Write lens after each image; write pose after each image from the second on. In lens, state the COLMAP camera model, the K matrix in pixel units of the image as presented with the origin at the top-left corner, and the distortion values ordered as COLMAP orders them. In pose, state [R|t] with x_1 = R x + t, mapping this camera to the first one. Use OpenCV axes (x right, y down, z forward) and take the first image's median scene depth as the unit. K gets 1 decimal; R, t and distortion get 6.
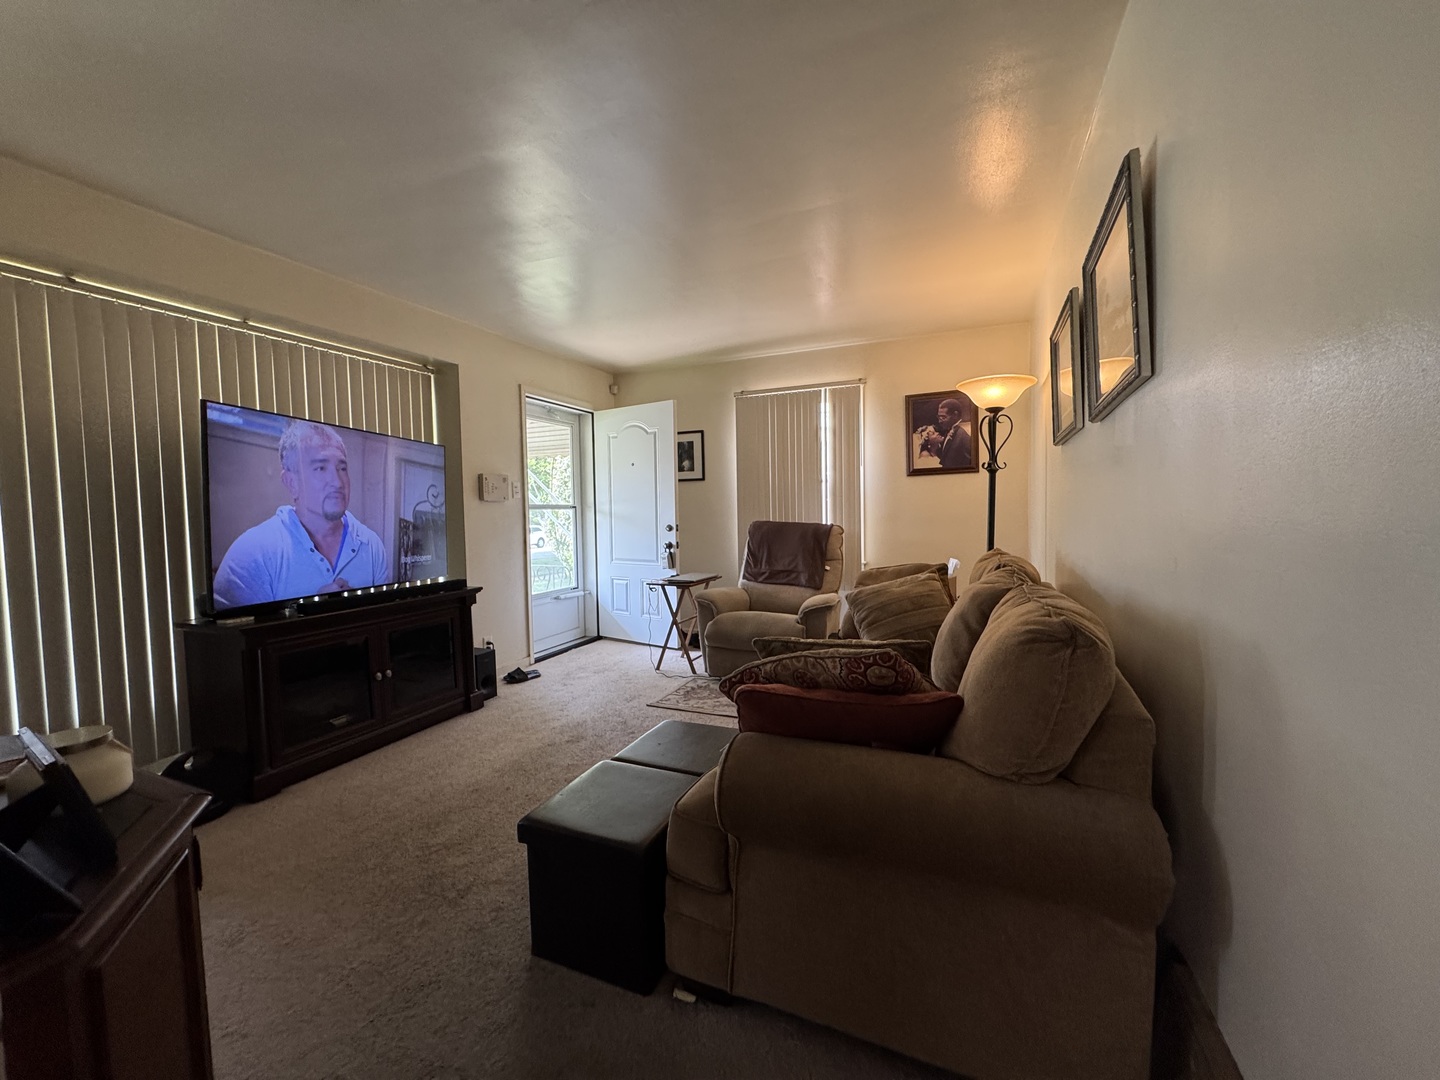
lens RADIAL K [[574.8, 0, 720.0], [0, 574.8, 540.0], [0, 0, 1]] dist [-0.000194, 0.000027]
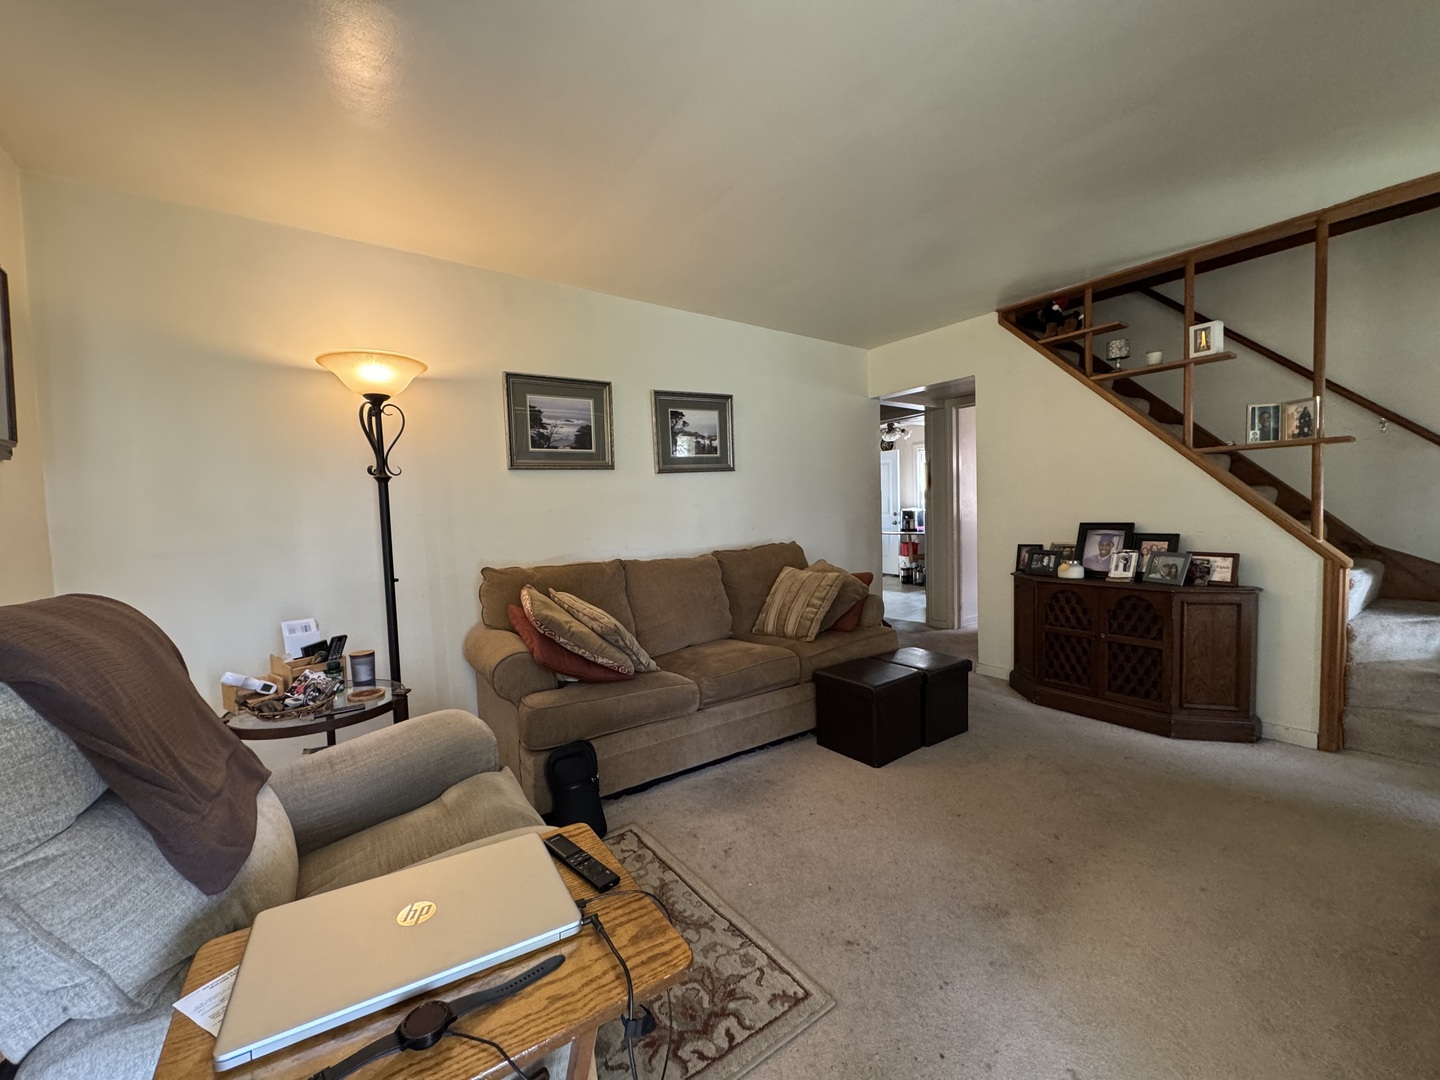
lens RADIAL K [[574.8, 0, 720.0], [0, 574.8, 540.0], [0, 0, 1]] dist [-0.000194, 0.000027]
pose [[-0.865917, 0.017892, 0.499868, -0.212221], [0.071926, 0.993428, 0.089038, -0.058076], [-0.494990, 0.113053, -0.861513, 1.085347]]
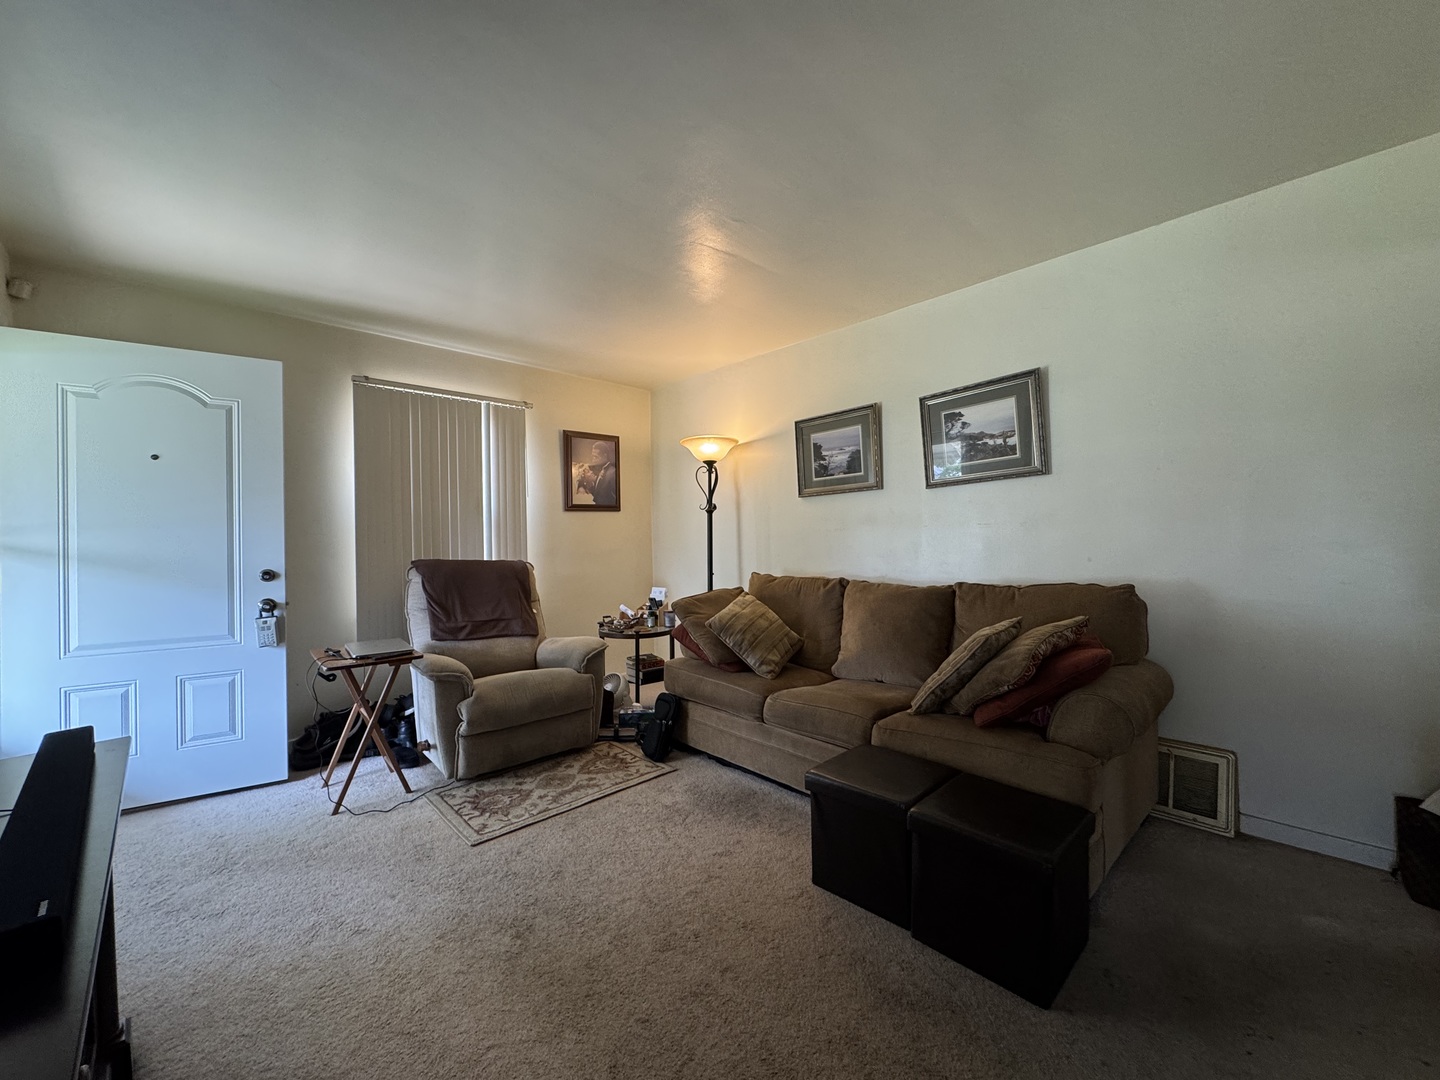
lens RADIAL K [[574.8, 0, 720.0], [0, 574.8, 540.0], [0, 0, 1]] dist [-0.000194, 0.000027]
pose [[0.381250, 0.010952, 0.924407, -0.496976], [0.057326, 0.997725, -0.035464, -0.010864], [-0.922693, 0.066513, 0.379755, 0.387814]]
